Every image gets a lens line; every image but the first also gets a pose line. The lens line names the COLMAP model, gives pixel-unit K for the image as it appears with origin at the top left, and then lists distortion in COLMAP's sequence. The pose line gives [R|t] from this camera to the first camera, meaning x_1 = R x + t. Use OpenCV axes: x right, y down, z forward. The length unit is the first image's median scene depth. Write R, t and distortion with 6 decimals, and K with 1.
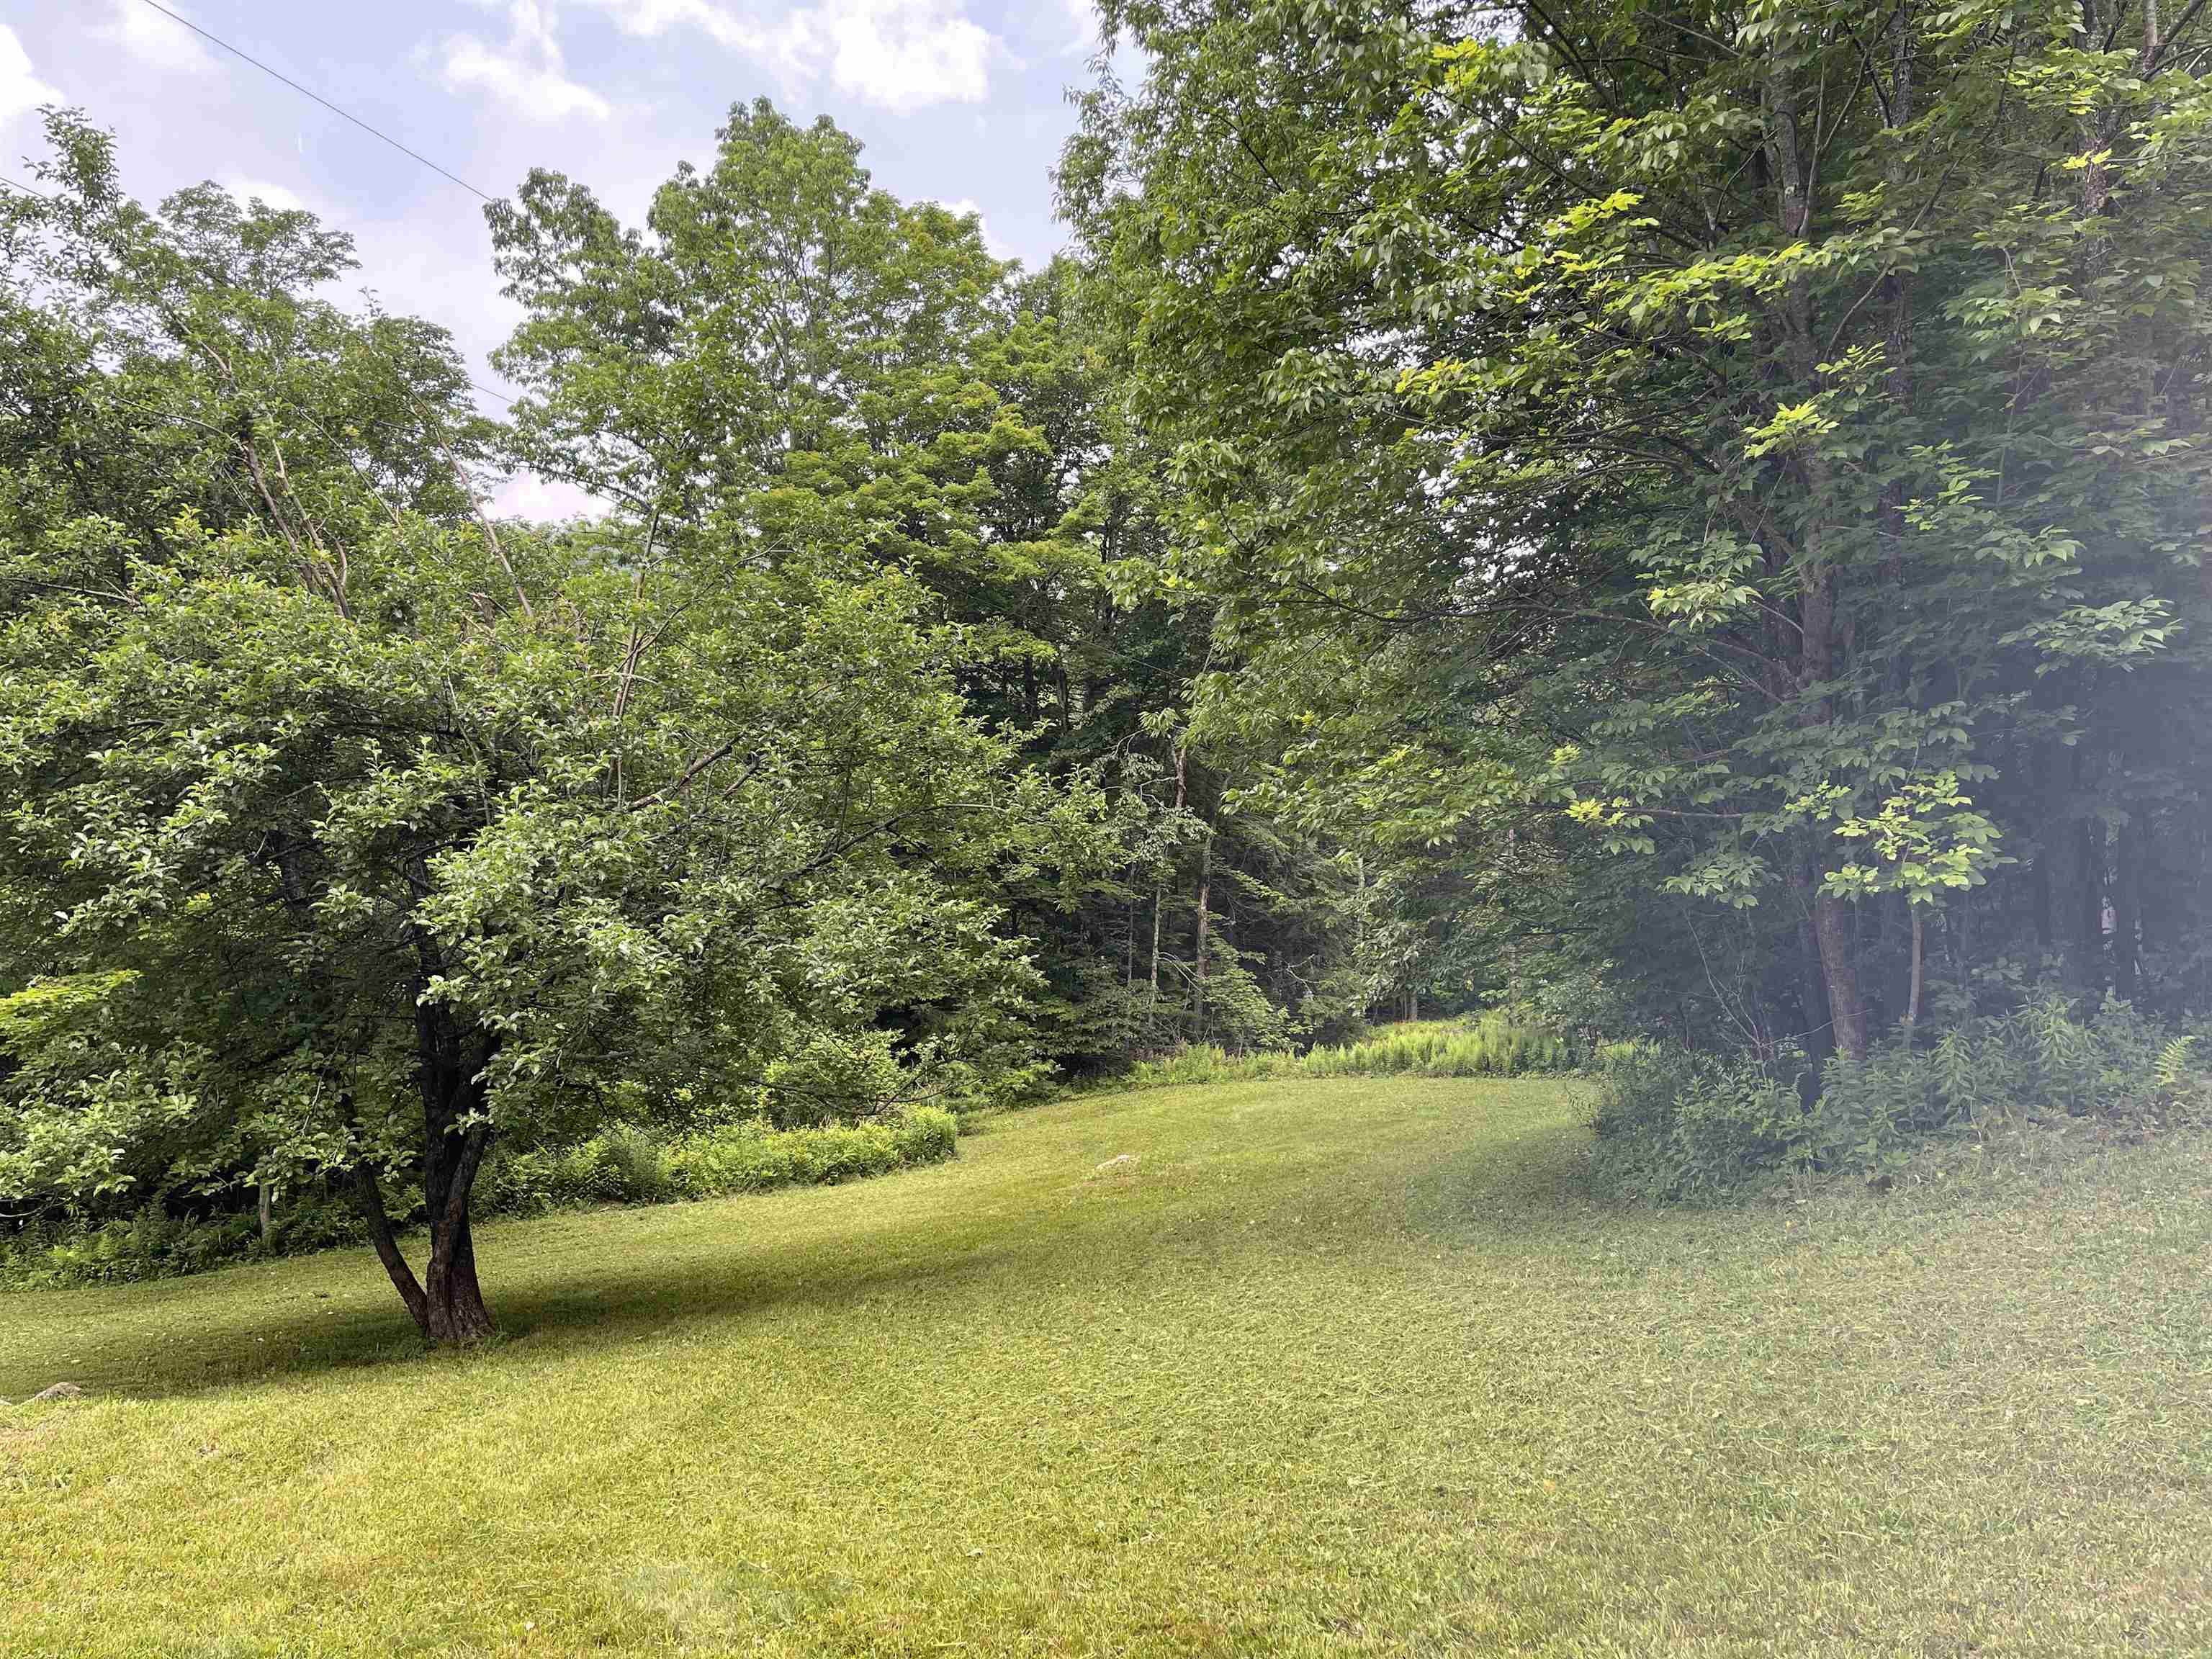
lens RADIAL K [[1652.2, 0, 1109.3], [0, 1652.2, 764.6], [0, 0, 1]] dist [0.116164, -0.129734]
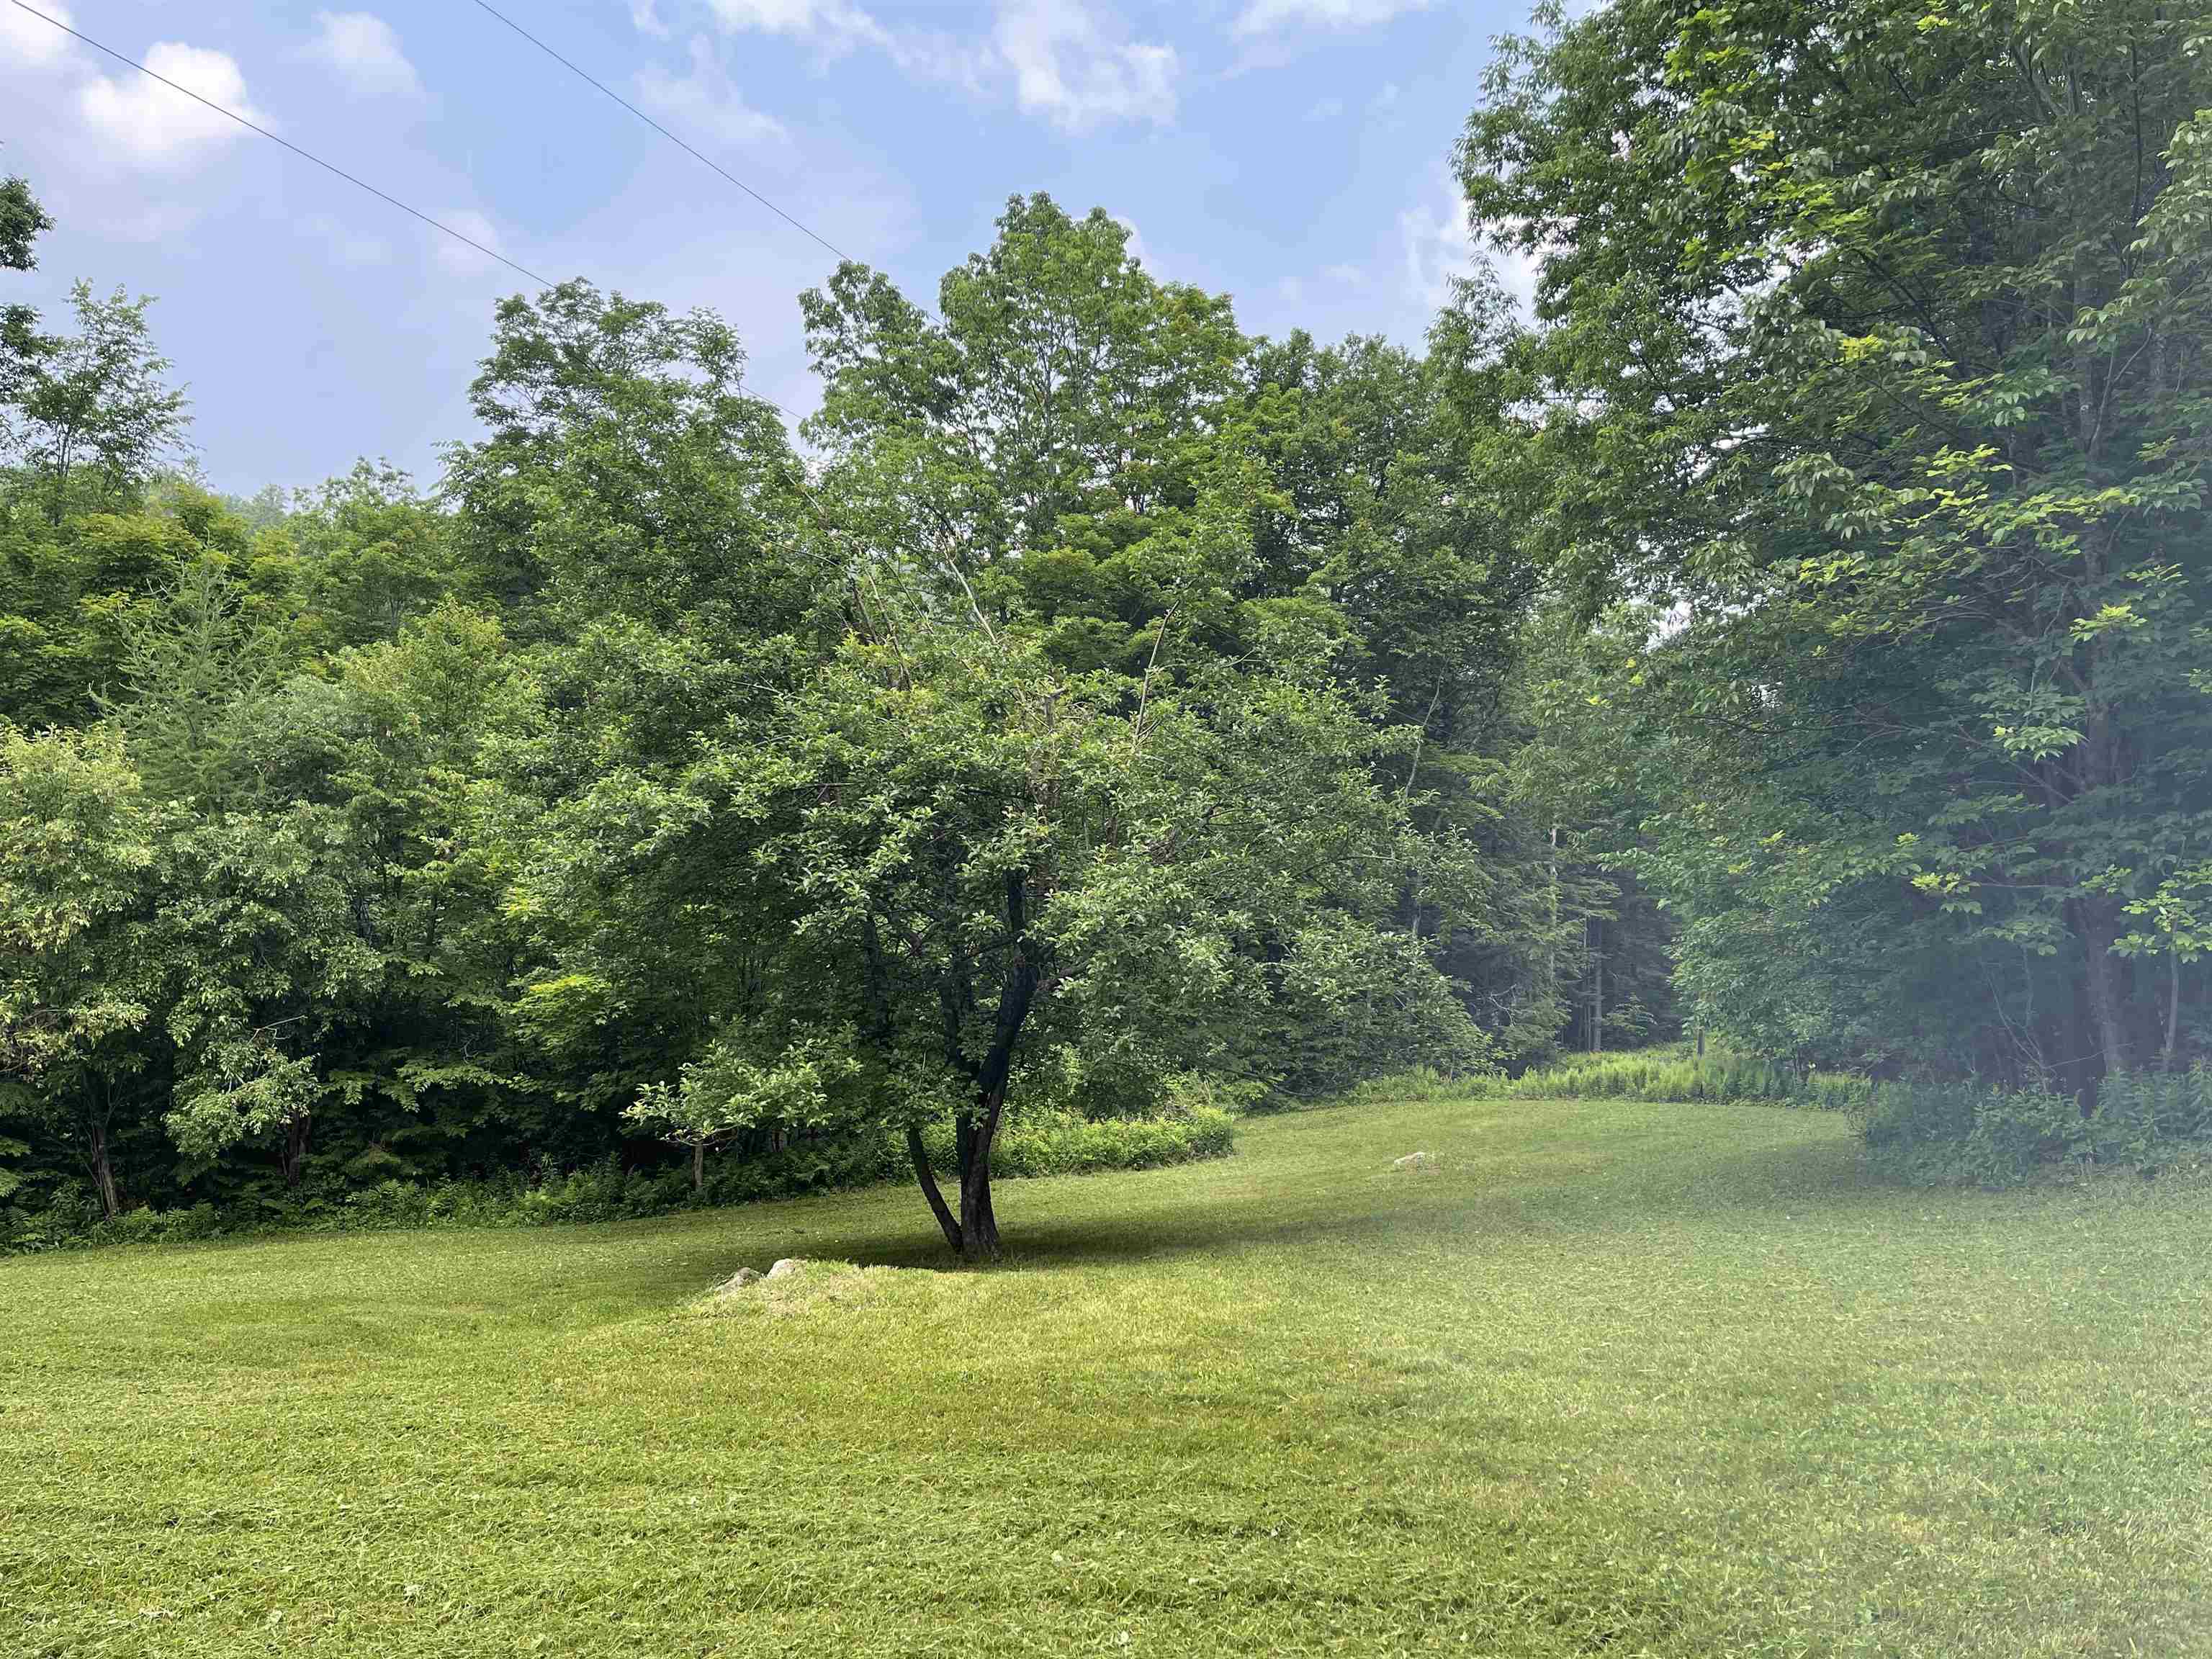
lens RADIAL K [[1702.5, 0, 1107.1], [0, 1702.5, 776.8], [0, 0, 1]] dist [0.102916, -0.108824]
pose [[0.997783, 0.022808, -0.062523, -0.092414], [-0.022903, 0.999737, -0.000817, -0.013705], [0.062487, 0.002247, 0.998043, -0.137573]]
